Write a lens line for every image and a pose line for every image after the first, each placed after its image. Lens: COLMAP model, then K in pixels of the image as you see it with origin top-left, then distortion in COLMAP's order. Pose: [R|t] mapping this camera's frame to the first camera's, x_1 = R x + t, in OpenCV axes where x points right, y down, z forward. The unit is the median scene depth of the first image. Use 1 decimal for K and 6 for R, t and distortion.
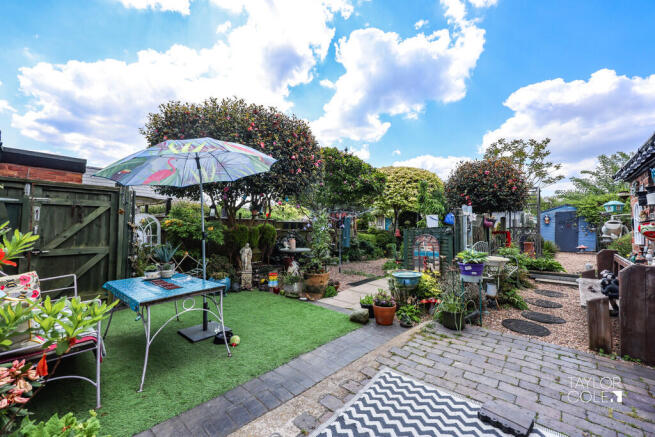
lens RADIAL K [[261.7, 0, 325.8], [0, 261.7, 218.7], [0, 0, 1]] dist [0.000099, 0.000114]
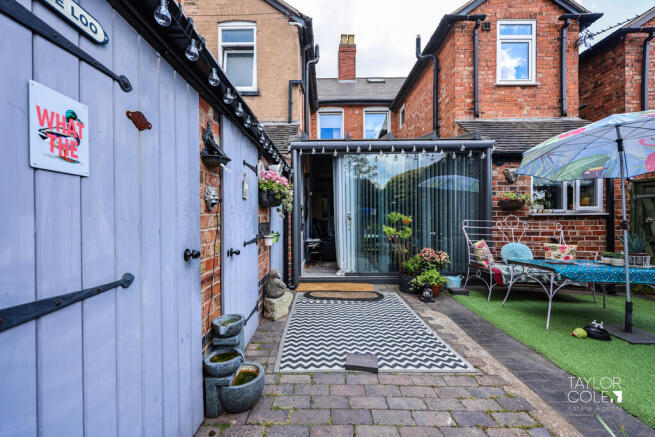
lens RADIAL K [[261.7, 0, 325.8], [0, 261.7, 218.7], [0, 0, 1]] dist [0.000099, 0.000114]
pose [[-0.741628, 0.003483, -0.670802, 1.270121], [0.020666, 0.999630, -0.017658, 0.058166], [0.670493, -0.026958, -0.741426, 1.404859]]
